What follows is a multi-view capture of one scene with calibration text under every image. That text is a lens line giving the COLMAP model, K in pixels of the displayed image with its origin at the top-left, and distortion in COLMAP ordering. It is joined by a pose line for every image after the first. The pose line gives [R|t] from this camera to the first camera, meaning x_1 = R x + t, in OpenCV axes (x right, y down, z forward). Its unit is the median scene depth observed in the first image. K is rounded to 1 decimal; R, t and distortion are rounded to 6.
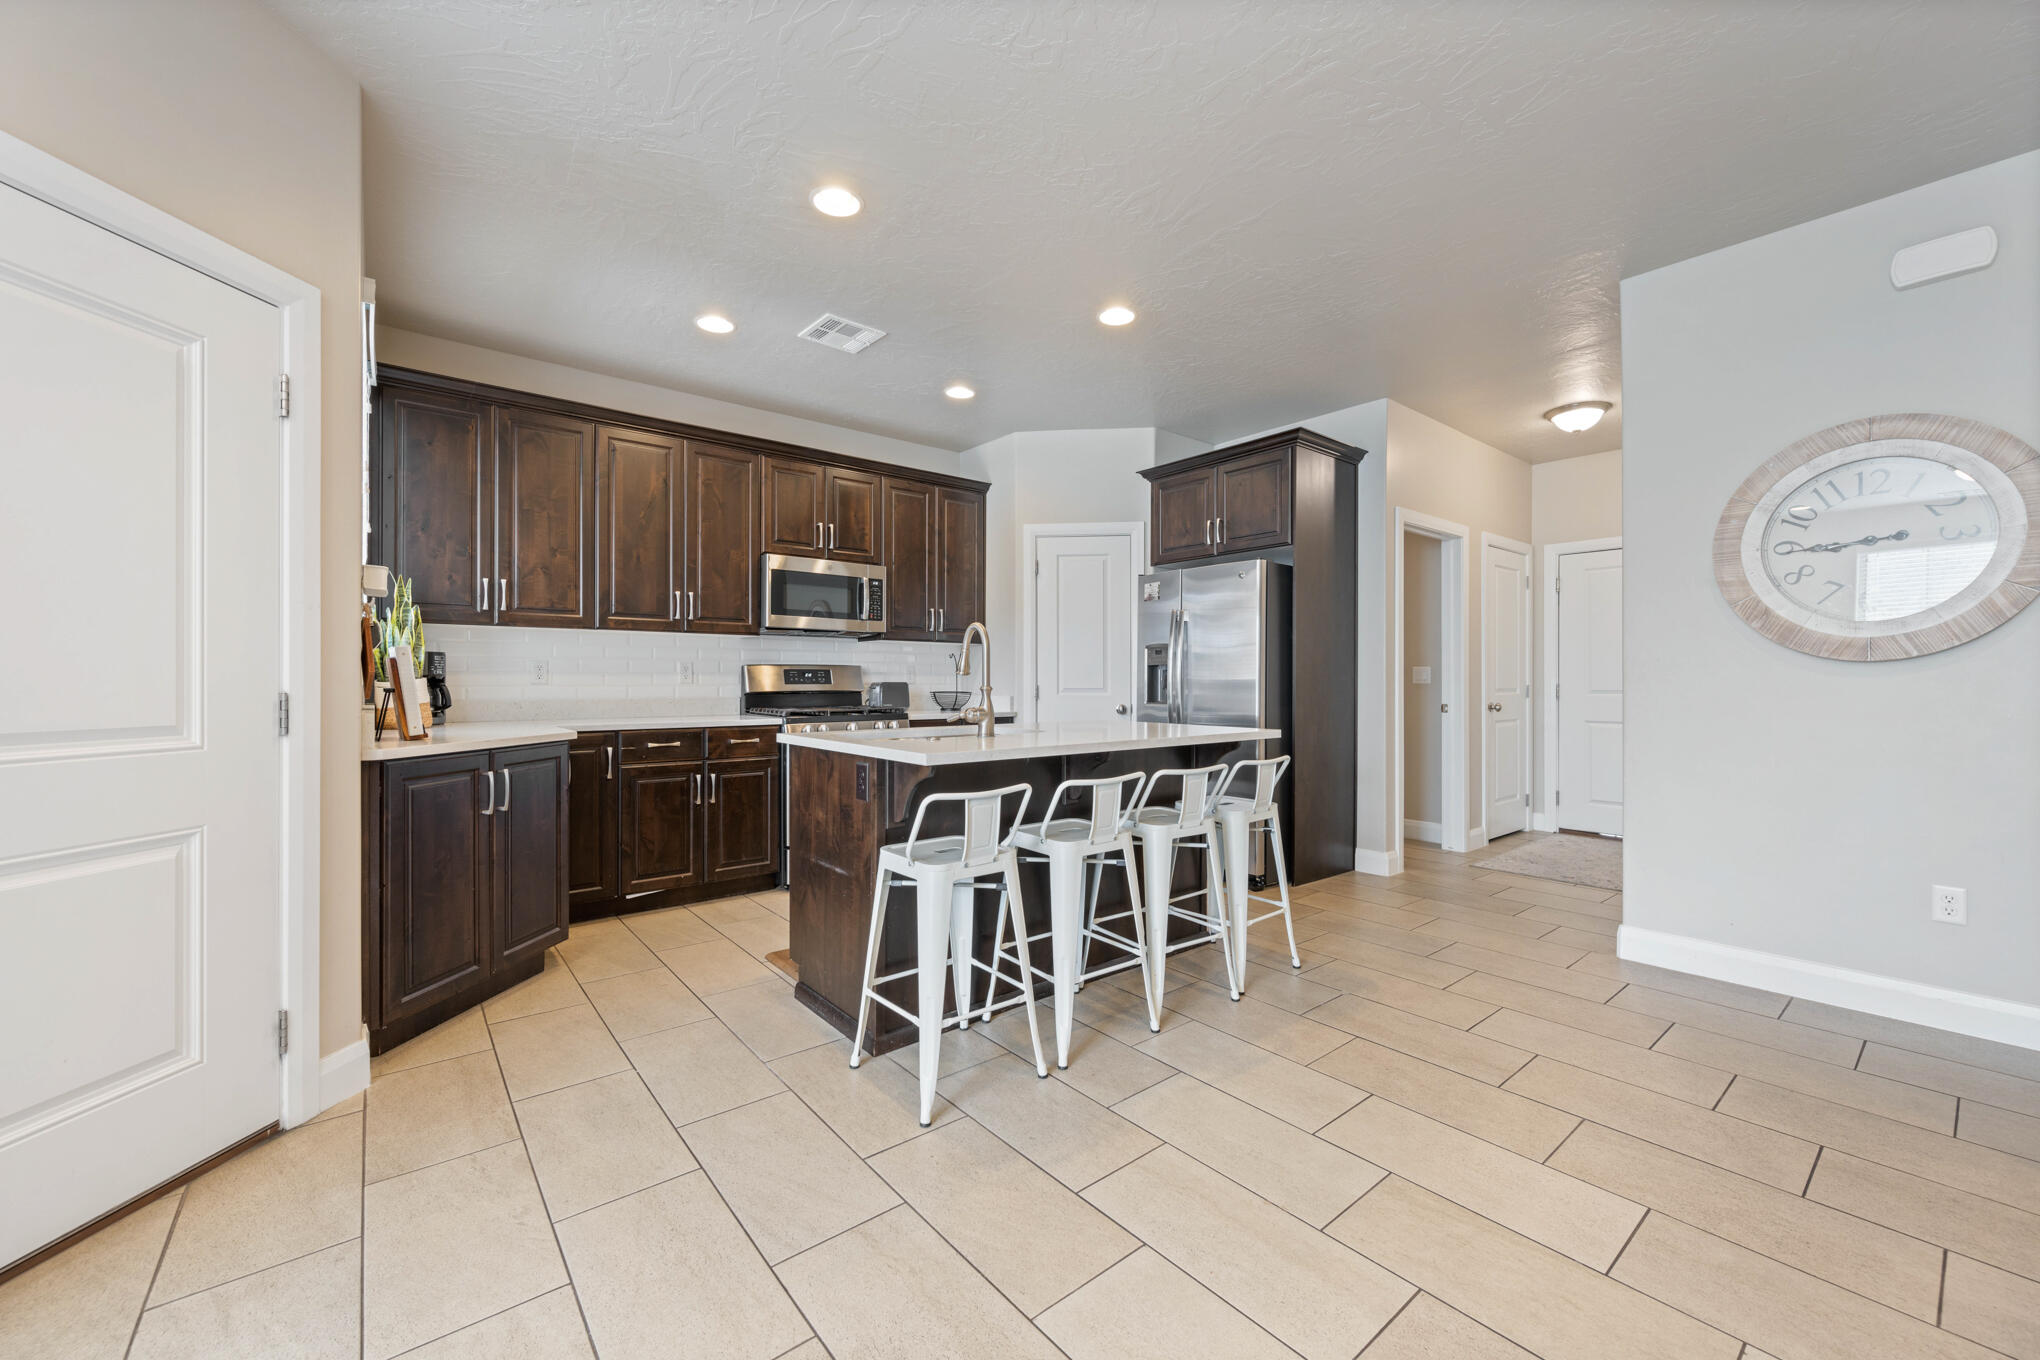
lens RADIAL K [[809.9, 0, 974.1], [0, 809.9, 677.2], [0, 0, 1]] dist [-0.002279, 0.000544]
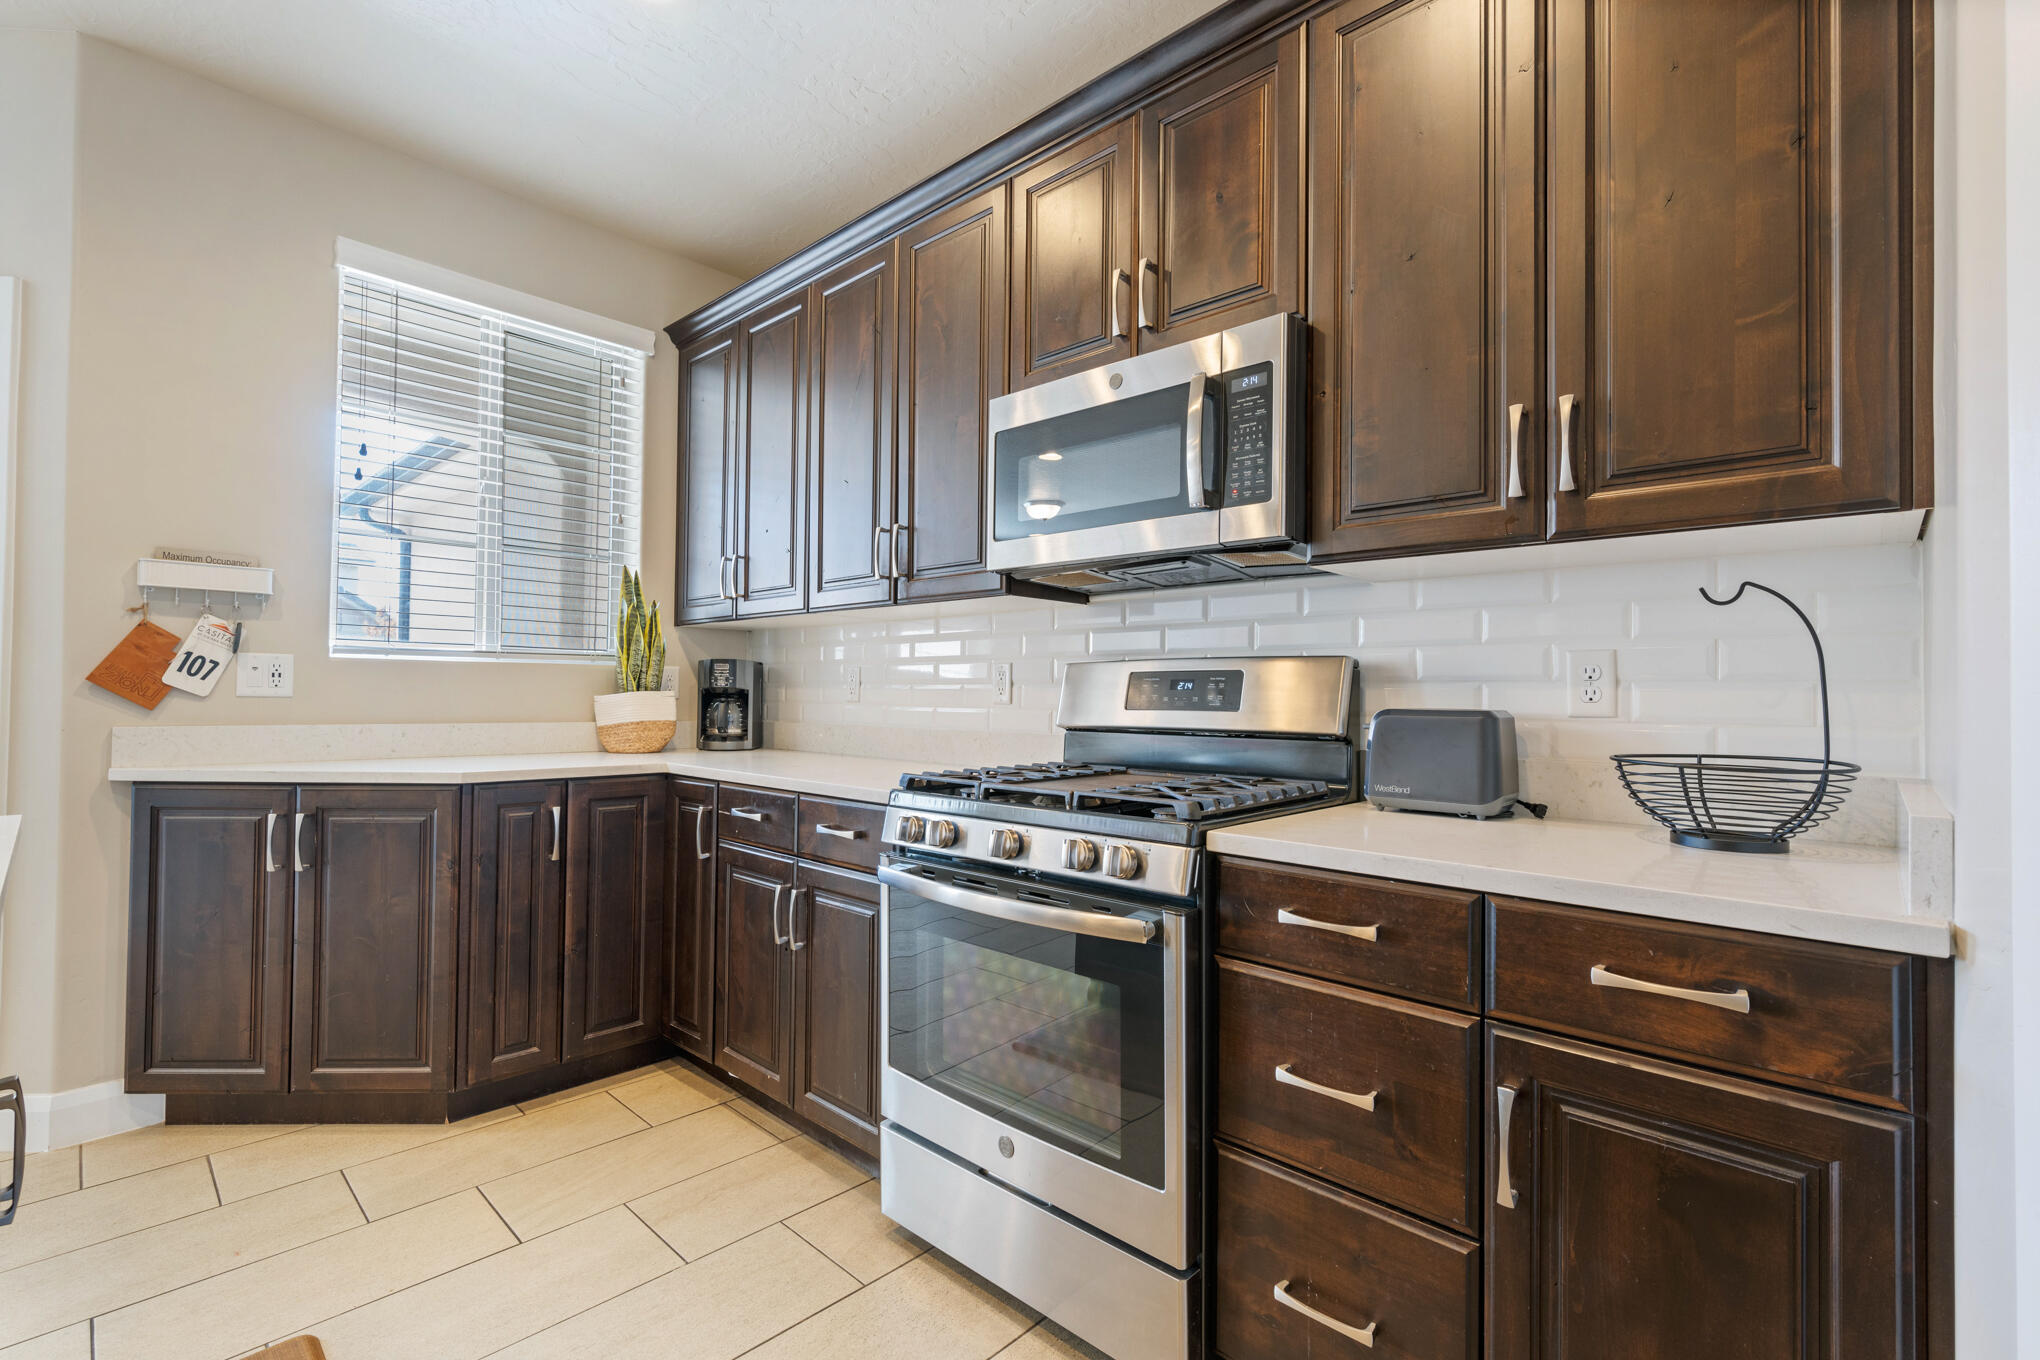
lens RADIAL K [[901.4, 0, 1016.4], [0, 901.4, 683.0], [0, 0, 1]] dist [0.001785, -0.000345]
pose [[0.159584, -0.013950, -0.987086, 0.240209], [-0.006963, 0.999859, -0.015256, 0.003140], [0.987160, 0.009308, 0.159464, 1.062315]]
